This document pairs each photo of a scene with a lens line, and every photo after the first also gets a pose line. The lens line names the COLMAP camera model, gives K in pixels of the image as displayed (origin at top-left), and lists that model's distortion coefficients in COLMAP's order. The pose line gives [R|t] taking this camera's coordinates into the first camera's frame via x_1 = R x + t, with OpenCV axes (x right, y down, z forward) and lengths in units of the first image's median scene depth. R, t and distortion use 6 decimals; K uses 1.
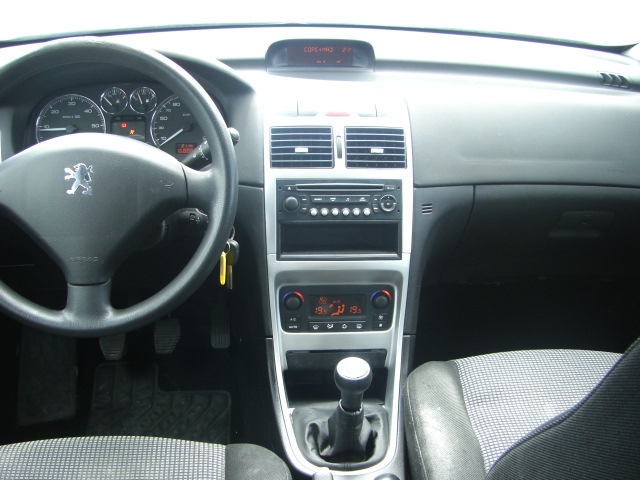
lens RADIAL K [[727.8, 0, 303.3], [0, 727.8, 265.8], [0, 0, 1]] dist [-0.163637, 0.060555]
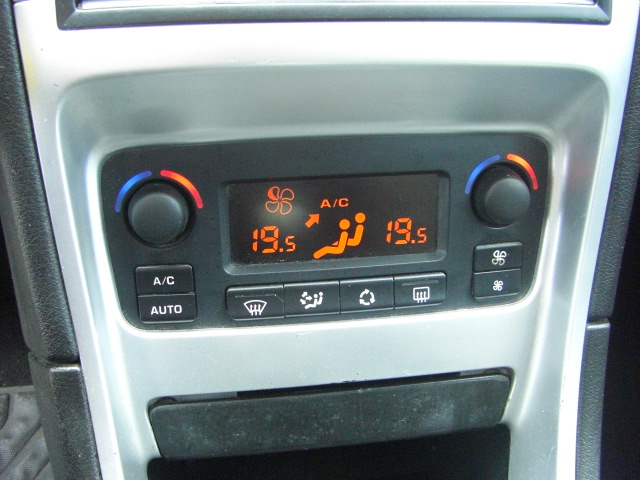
lens RADIAL K [[727.8, 0, 303.3], [0, 727.8, 265.8], [0, 0, 1]] dist [-0.163637, 0.060555]
pose [[0.996753, -0.043751, 0.067595, 0.017504], [0.031474, 0.984411, 0.173046, 0.027143], [-0.074112, -0.170357, 0.982591, 0.760702]]
